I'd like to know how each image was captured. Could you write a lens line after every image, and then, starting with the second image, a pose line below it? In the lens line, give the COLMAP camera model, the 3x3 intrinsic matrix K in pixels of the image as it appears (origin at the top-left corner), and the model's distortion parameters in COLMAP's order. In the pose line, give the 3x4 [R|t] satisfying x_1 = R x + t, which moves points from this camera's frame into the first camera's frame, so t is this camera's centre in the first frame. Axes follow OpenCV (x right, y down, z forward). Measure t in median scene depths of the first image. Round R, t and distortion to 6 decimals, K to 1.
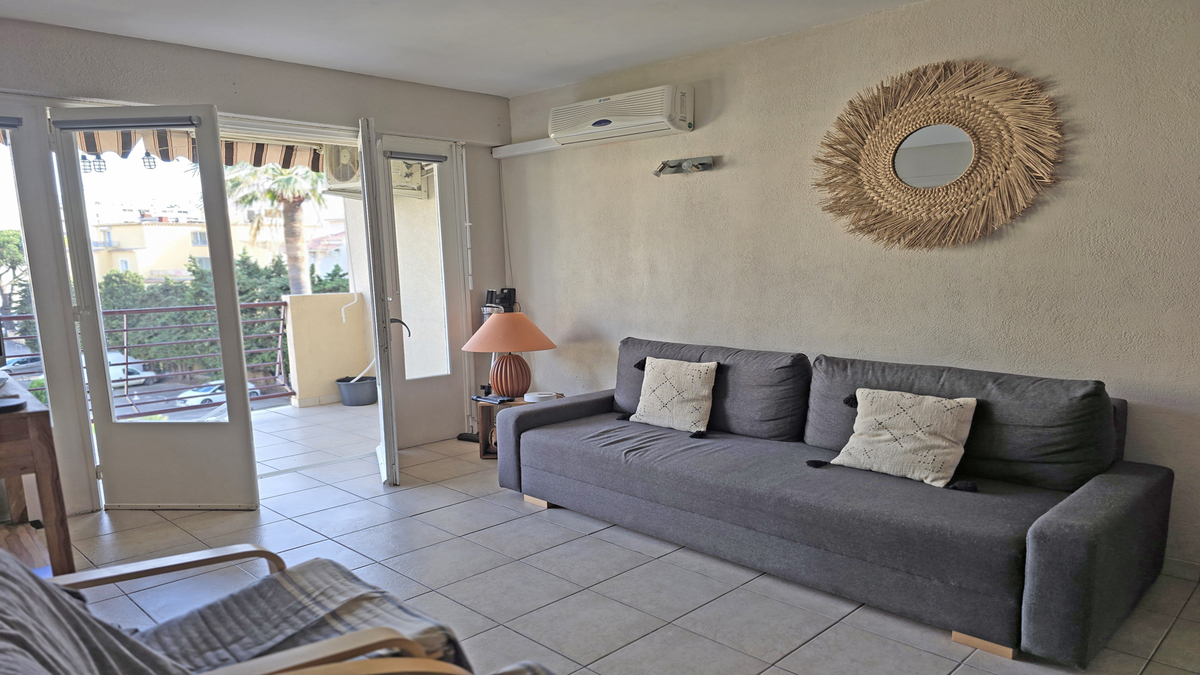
lens RADIAL K [[800.9, 0, 600.6], [0, 800.9, 415.8], [0, 0, 1]] dist [0.053820, -0.070054]
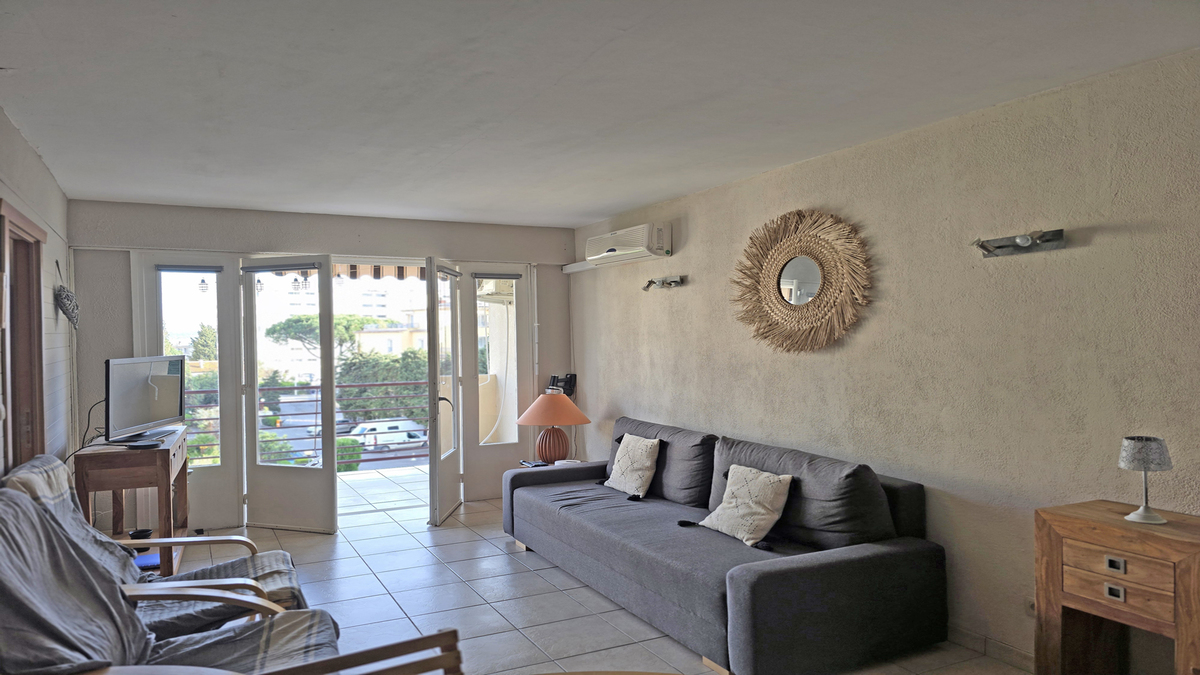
lens RADIAL K [[817.9, 0, 600.0], [0, 817.9, 337.5], [0, 0, 1]] dist [0.017868, -0.002578]
pose [[0.948634, 0.002222, -0.316368, 0.449684], [-0.062457, 0.981612, -0.180383, 0.011838], [0.310150, 0.190876, 0.931329, -0.224455]]
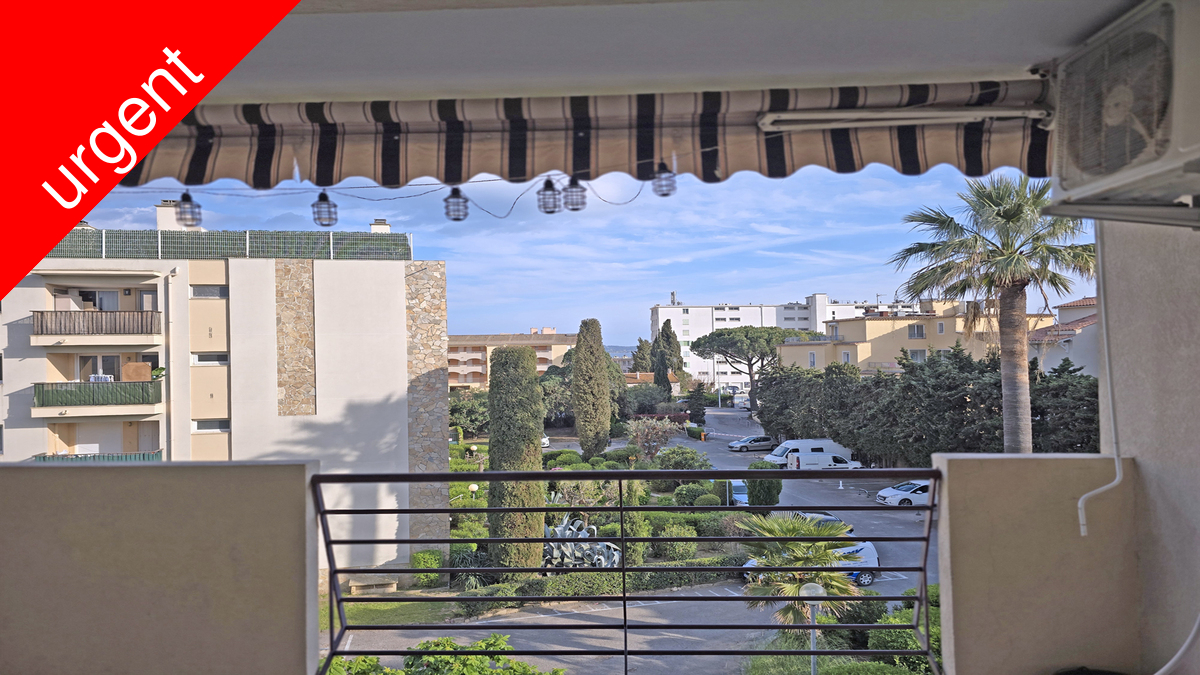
lens RADIAL K [[817.9, 0, 600.0], [0, 817.9, 337.5], [0, 0, 1]] dist [0.017868, -0.002578]
pose [[0.677319, -0.012275, -0.735587, -0.314112], [-0.139183, 0.979666, -0.144507, -0.207960], [0.722404, 0.200259, 0.661838, 0.939320]]
